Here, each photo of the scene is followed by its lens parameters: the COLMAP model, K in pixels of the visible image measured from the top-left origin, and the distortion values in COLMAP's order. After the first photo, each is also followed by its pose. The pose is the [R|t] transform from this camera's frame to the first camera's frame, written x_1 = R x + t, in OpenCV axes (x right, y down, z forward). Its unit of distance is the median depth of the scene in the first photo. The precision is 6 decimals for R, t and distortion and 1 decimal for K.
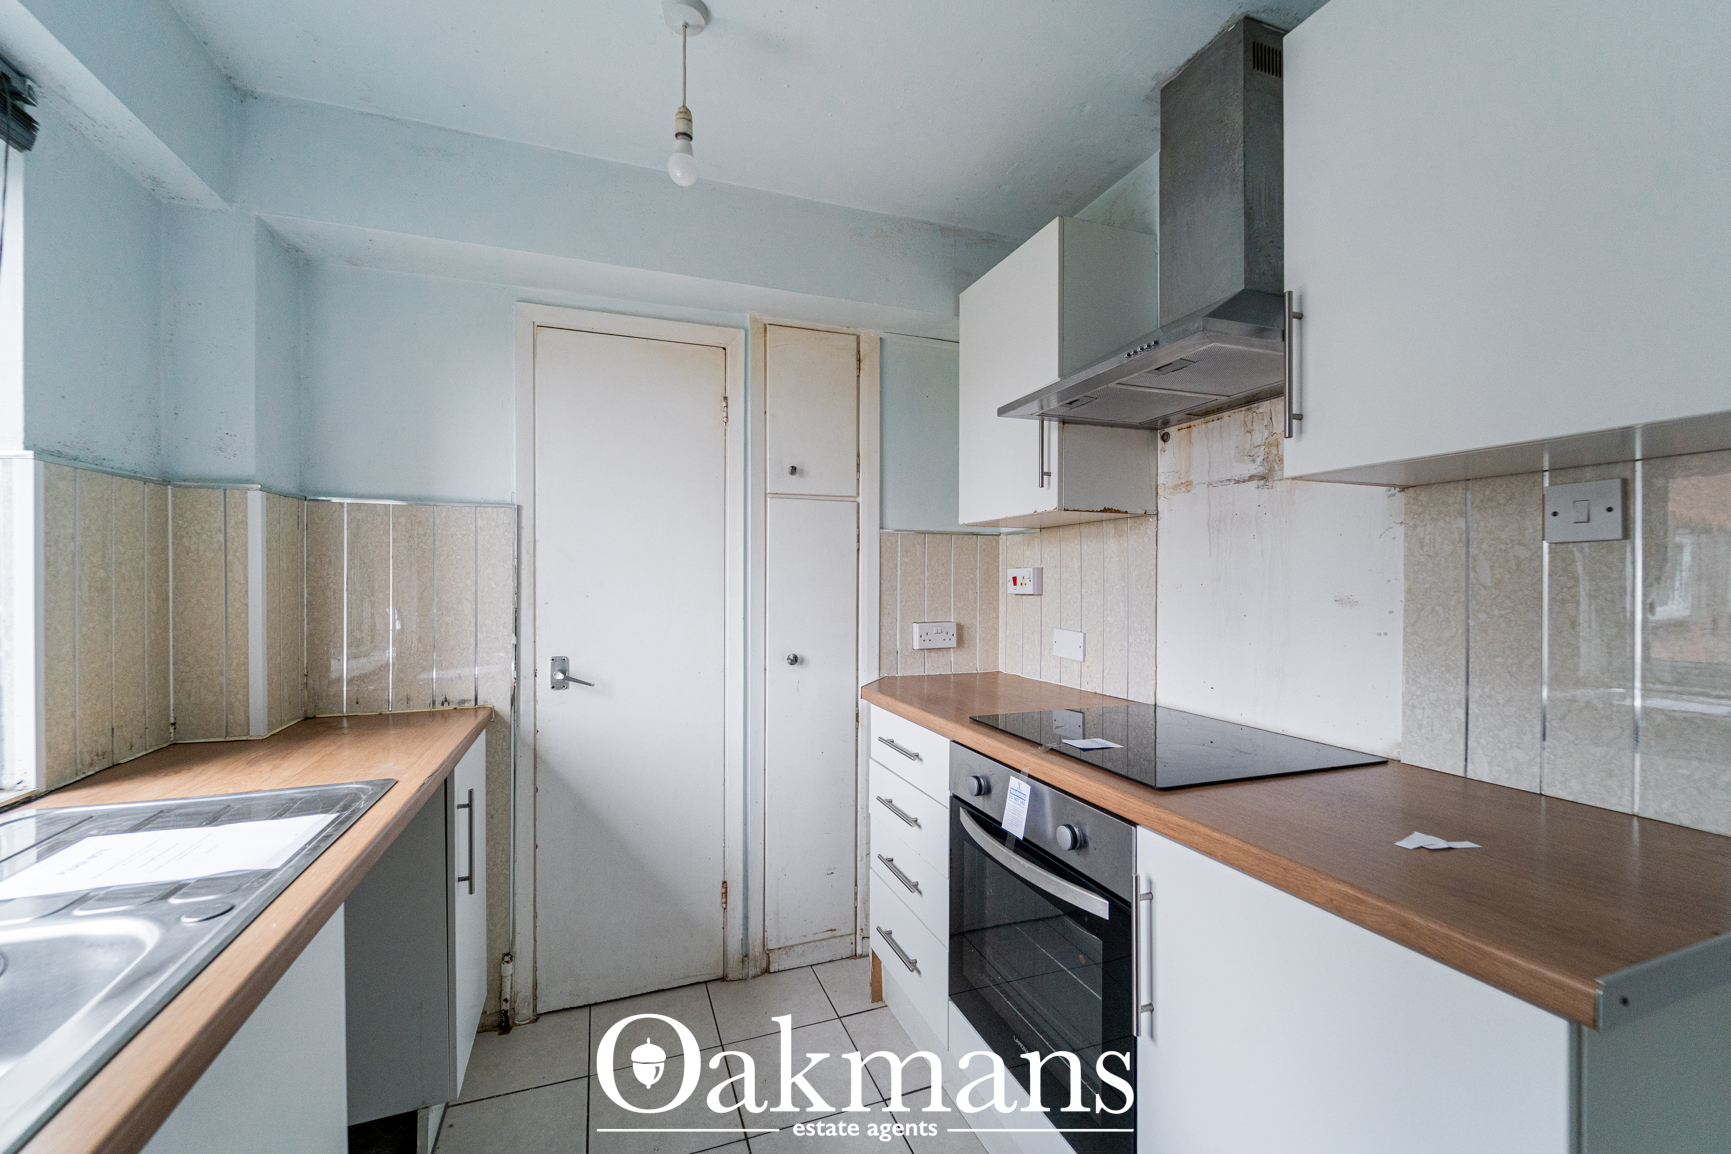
lens RADIAL K [[702.5, 0, 860.7], [0, 702.5, 581.5], [0, 0, 1]] dist [0.000104, -0.001036]
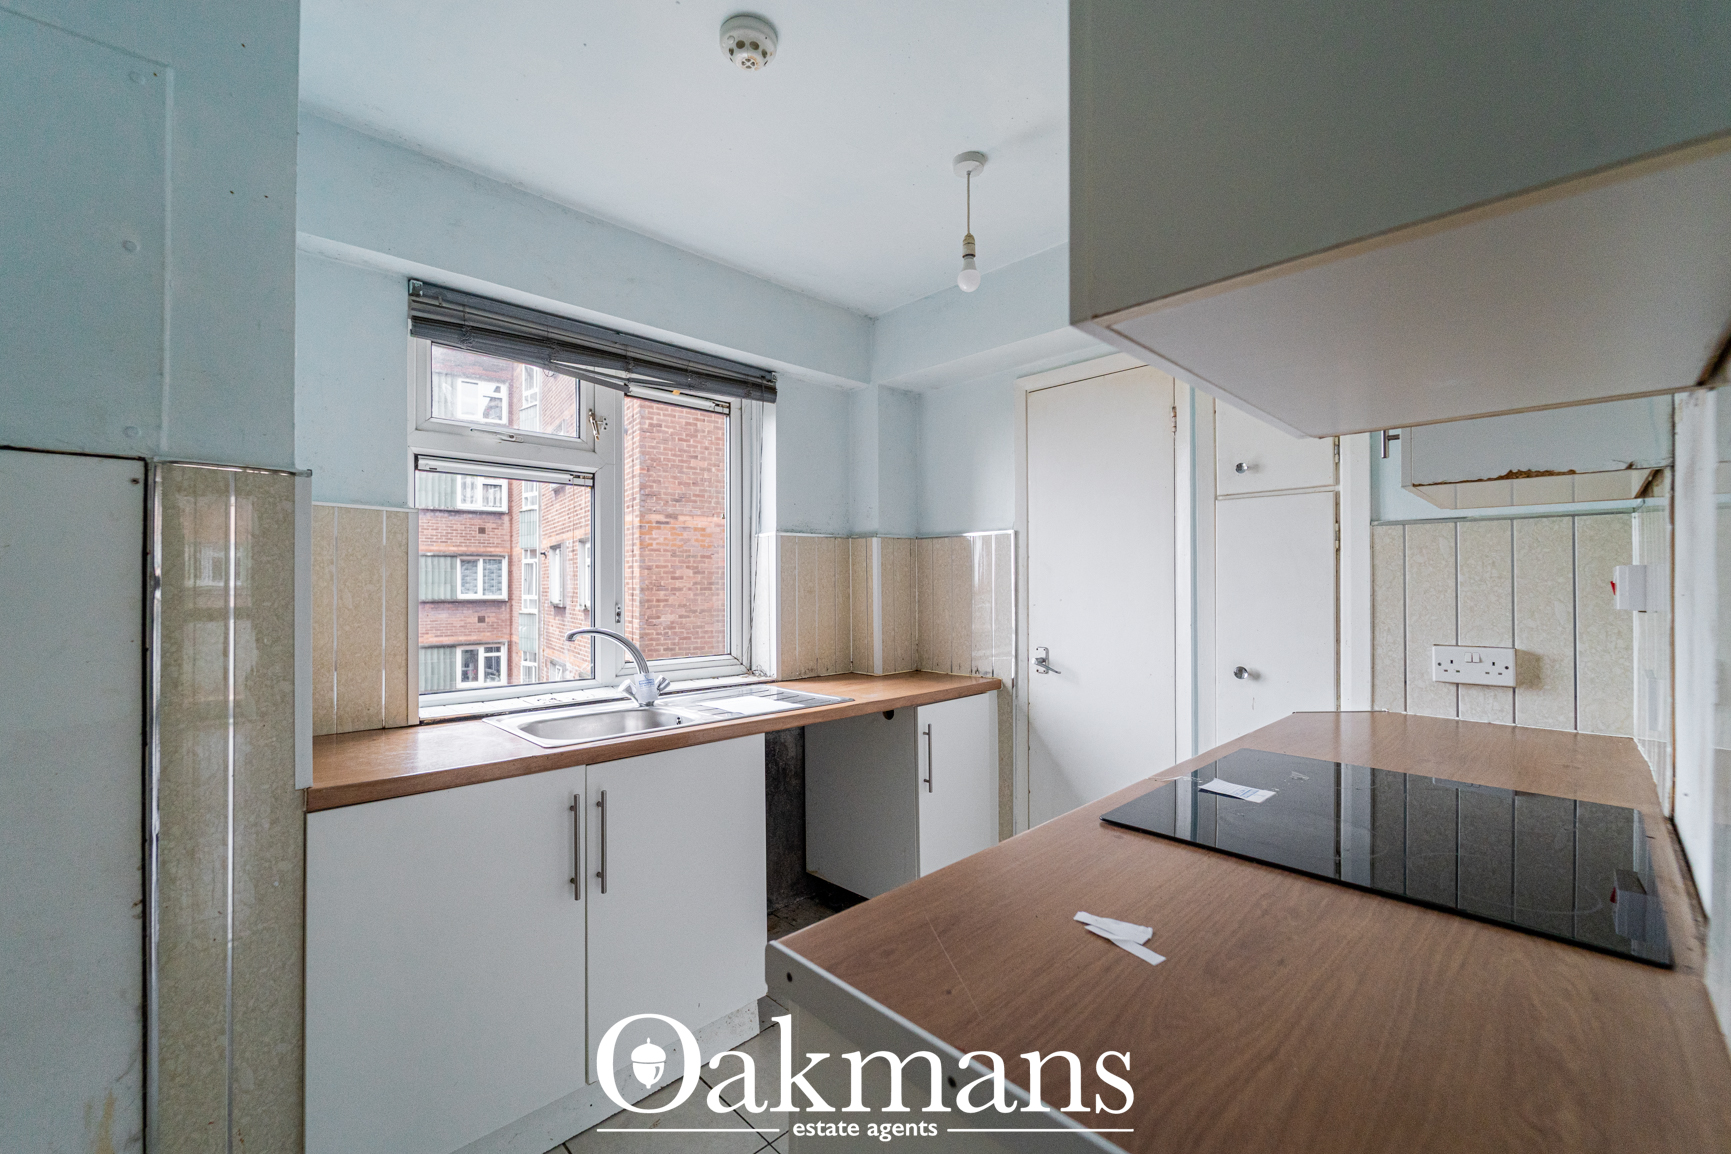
lens RADIAL K [[702.5, 0, 855.4], [0, 702.5, 581.9], [0, 0, 1]] dist [0.000104, -0.001036]
pose [[0.394499, -0.007370, -0.918867, 0.610781], [0.000549, 0.999970, -0.007785, -0.001750], [0.918896, 0.002567, 0.394491, 0.189511]]
